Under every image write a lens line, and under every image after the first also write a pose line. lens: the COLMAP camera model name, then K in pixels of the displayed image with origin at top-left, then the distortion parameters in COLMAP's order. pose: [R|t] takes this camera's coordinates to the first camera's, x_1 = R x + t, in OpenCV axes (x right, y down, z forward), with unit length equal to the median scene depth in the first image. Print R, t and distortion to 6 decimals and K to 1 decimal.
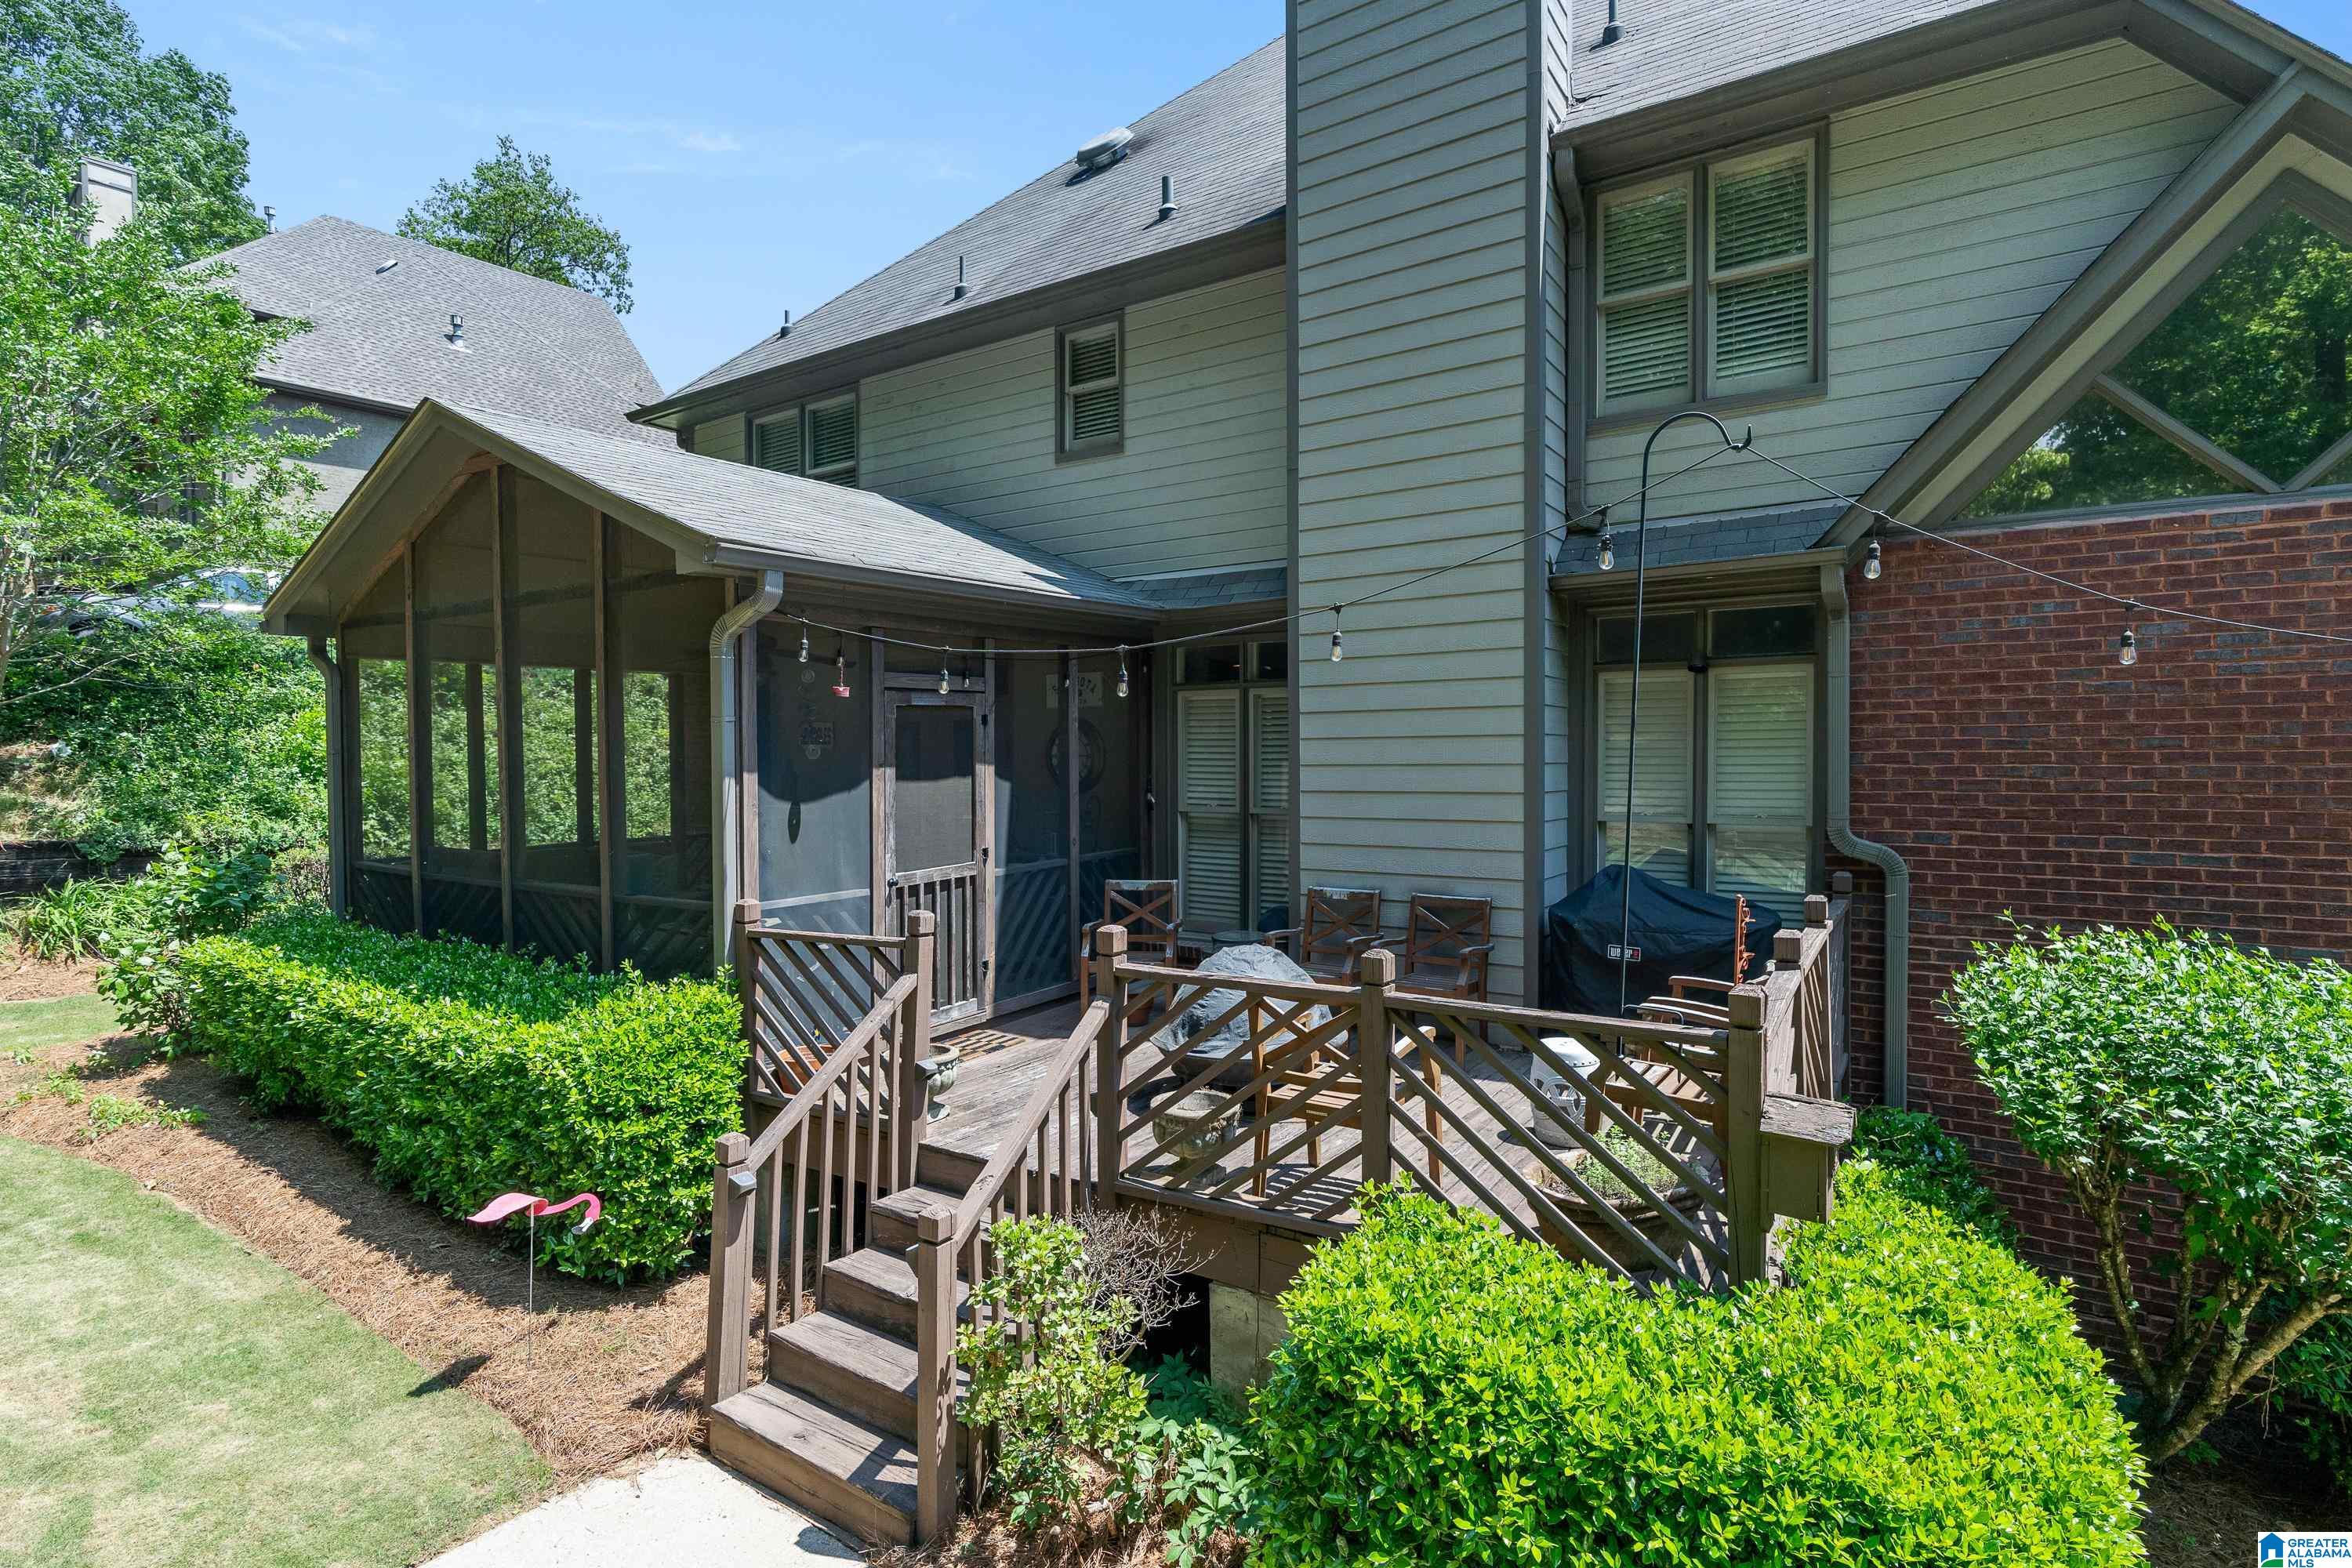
lens RADIAL K [[1103.9, 0, 1285.5], [0, 1103.9, 774.3], [0, 0, 1]] dist [-0.000595, -0.001425]
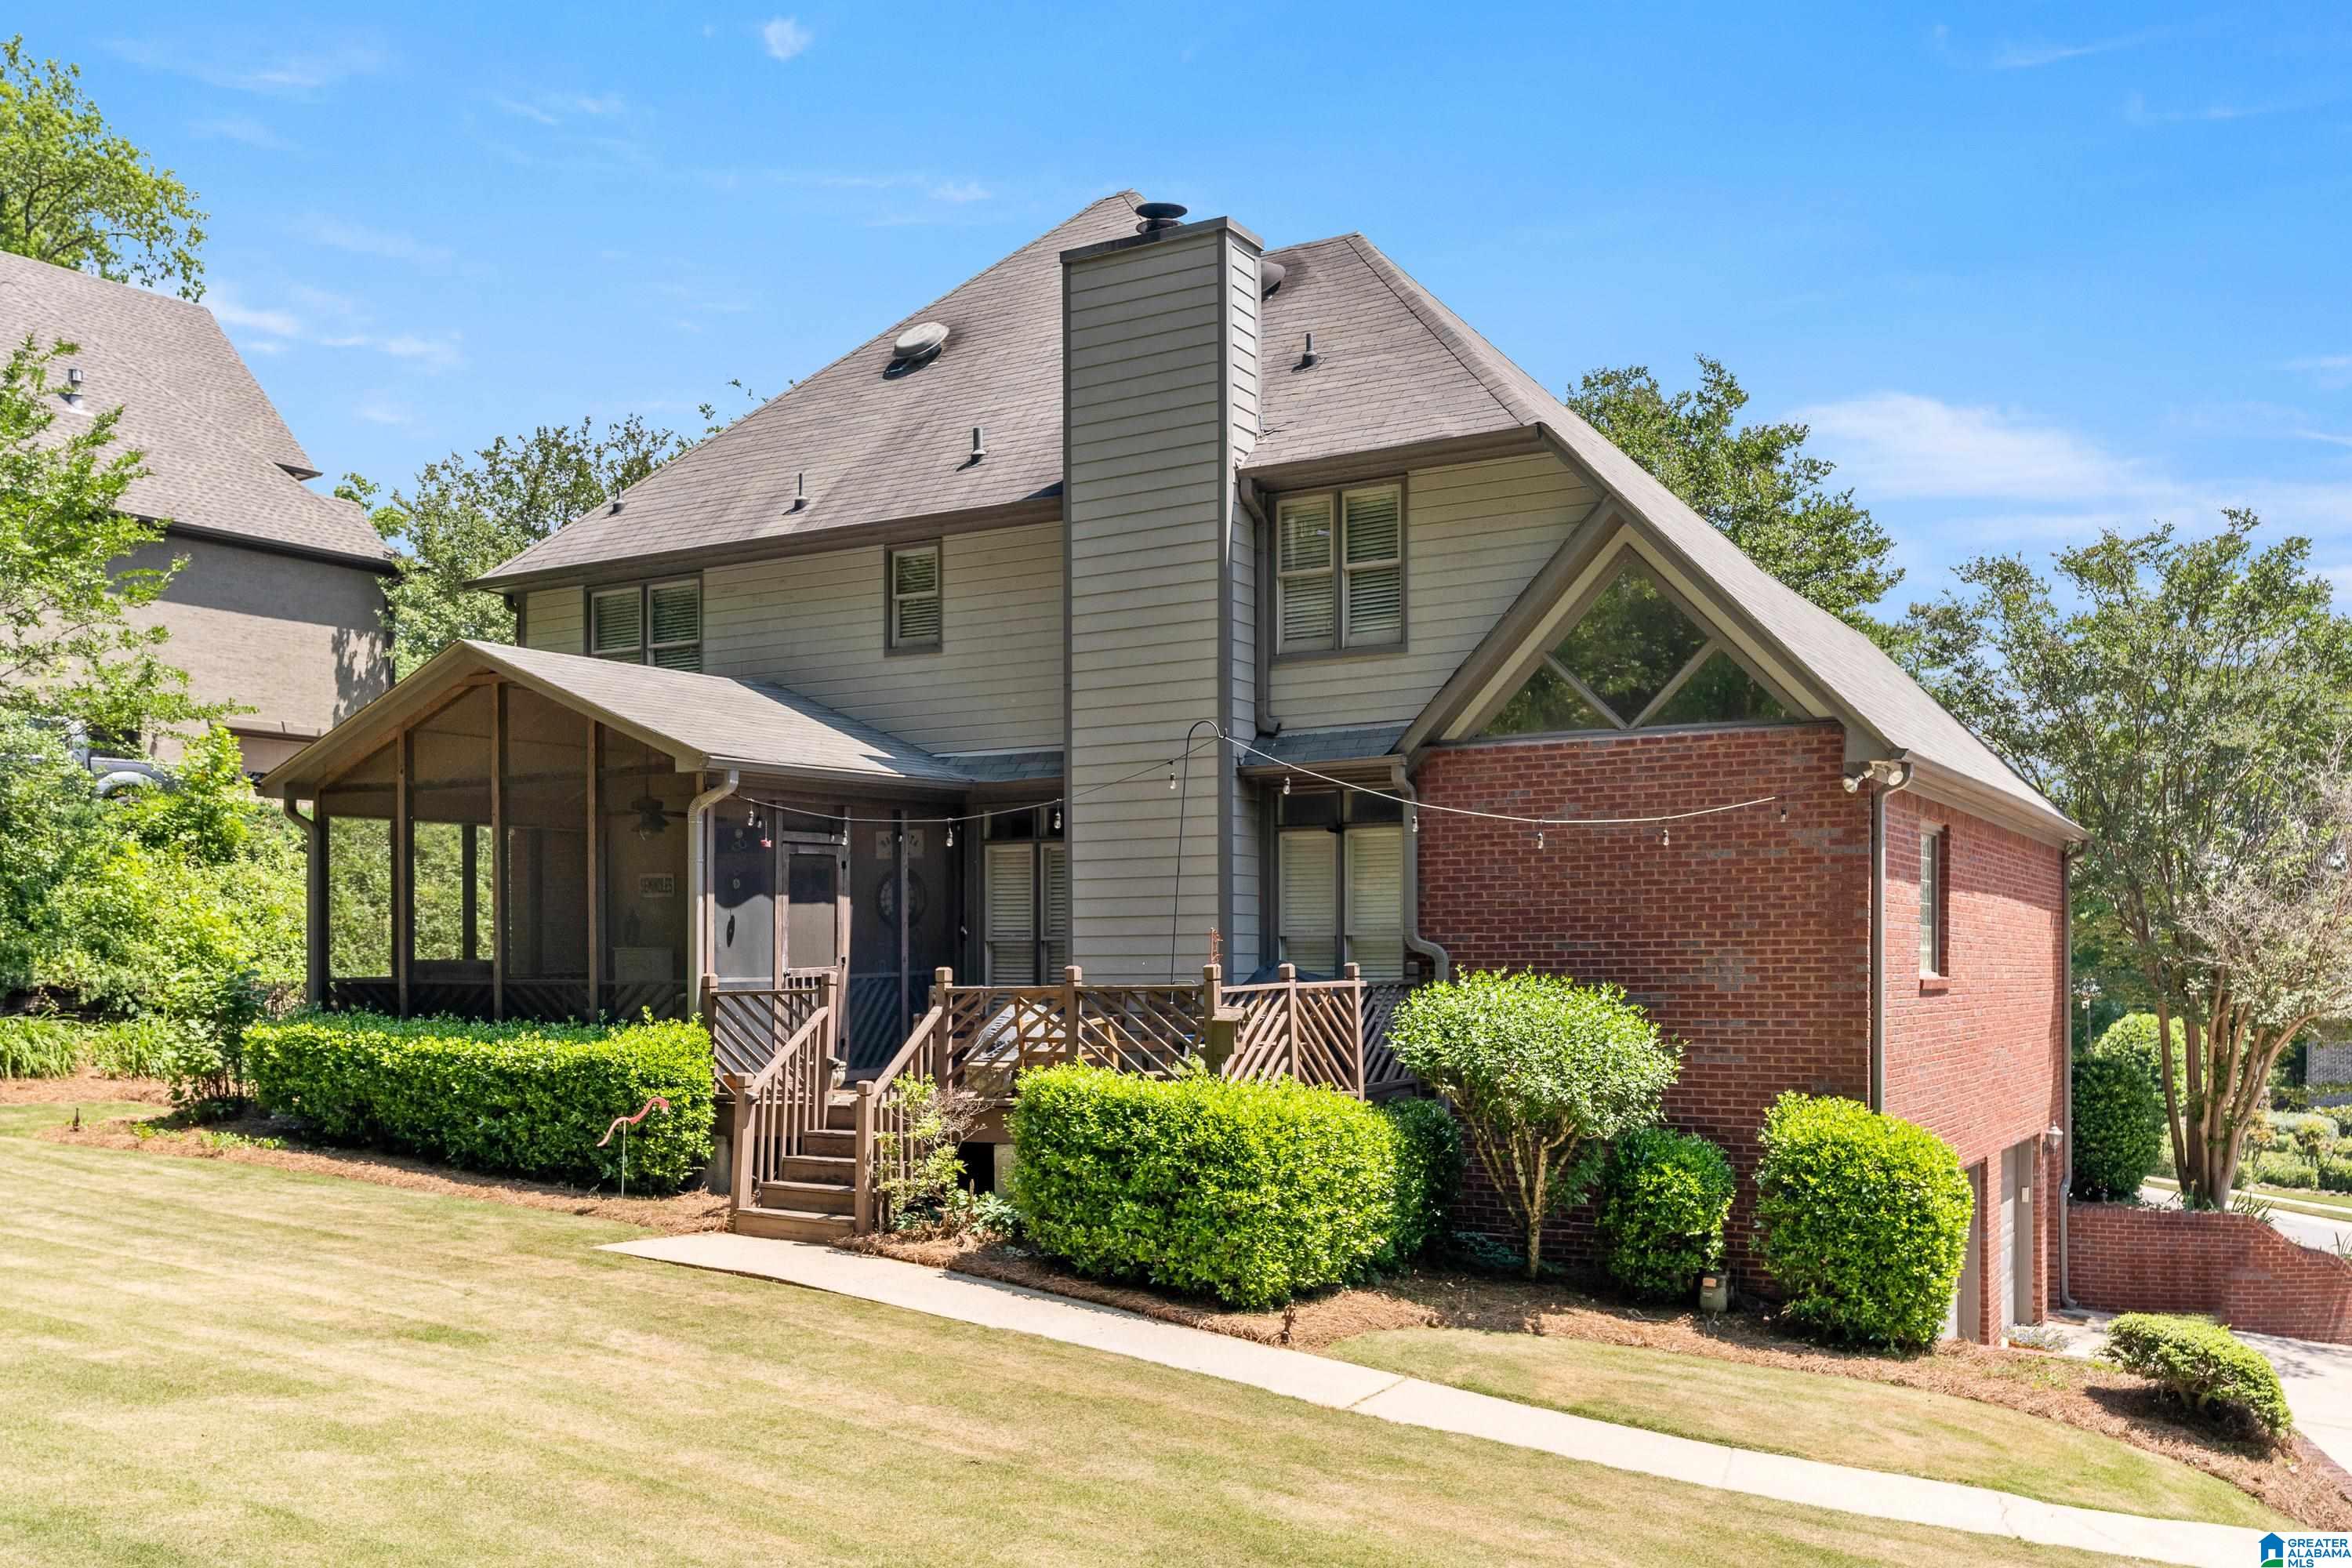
lens RADIAL K [[2023.2, 0, 1269.8], [0, 2023.2, 947.0], [0, 0, 1]] dist [0.027405, -0.011402]
pose [[0.999472, 0.000855, 0.032481, 0.192499], [0.000069, 0.999595, -0.028440, 0.134879], [-0.032492, 0.028427, 0.999068, -1.661310]]
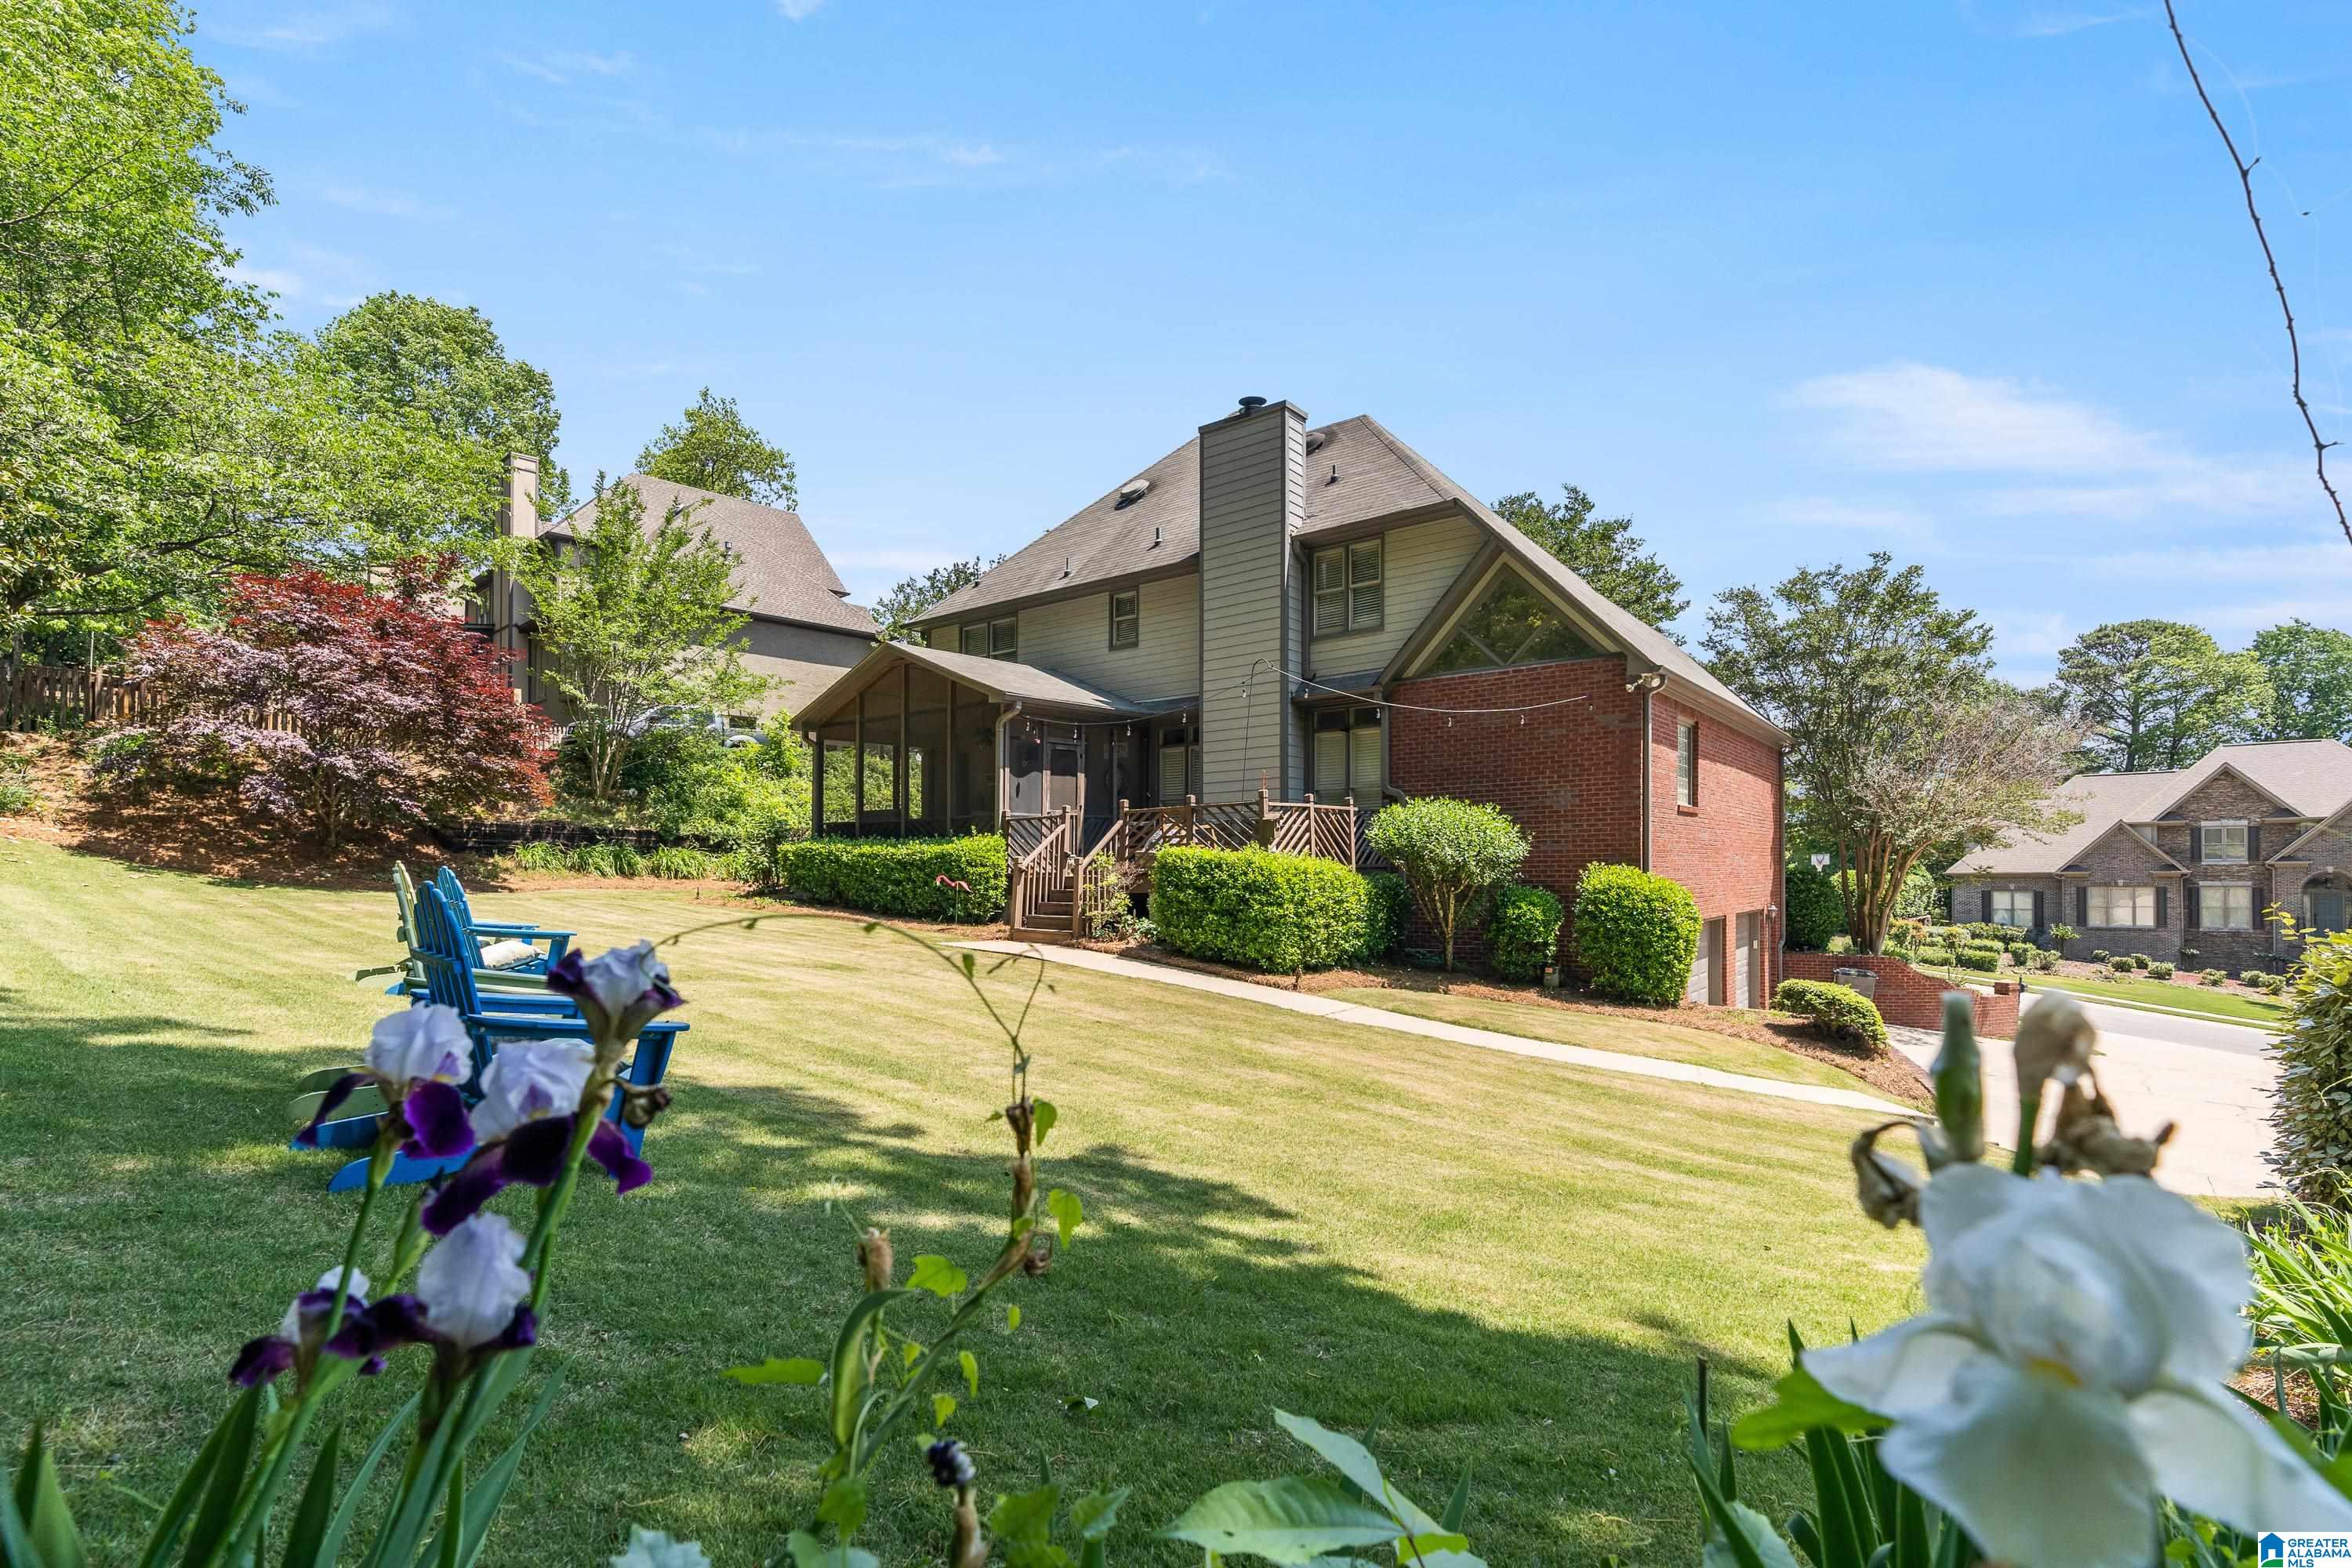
lens RADIAL K [[1103.9, 0, 1242.7], [0, 1103.9, 842.8], [0, 0, 1]] dist [-0.000595, -0.001425]
pose [[0.996416, -0.005024, -0.084440, 0.340672], [0.000645, 0.998657, -0.051810, 0.304486], [0.084587, 0.051570, 0.995081, -1.623748]]
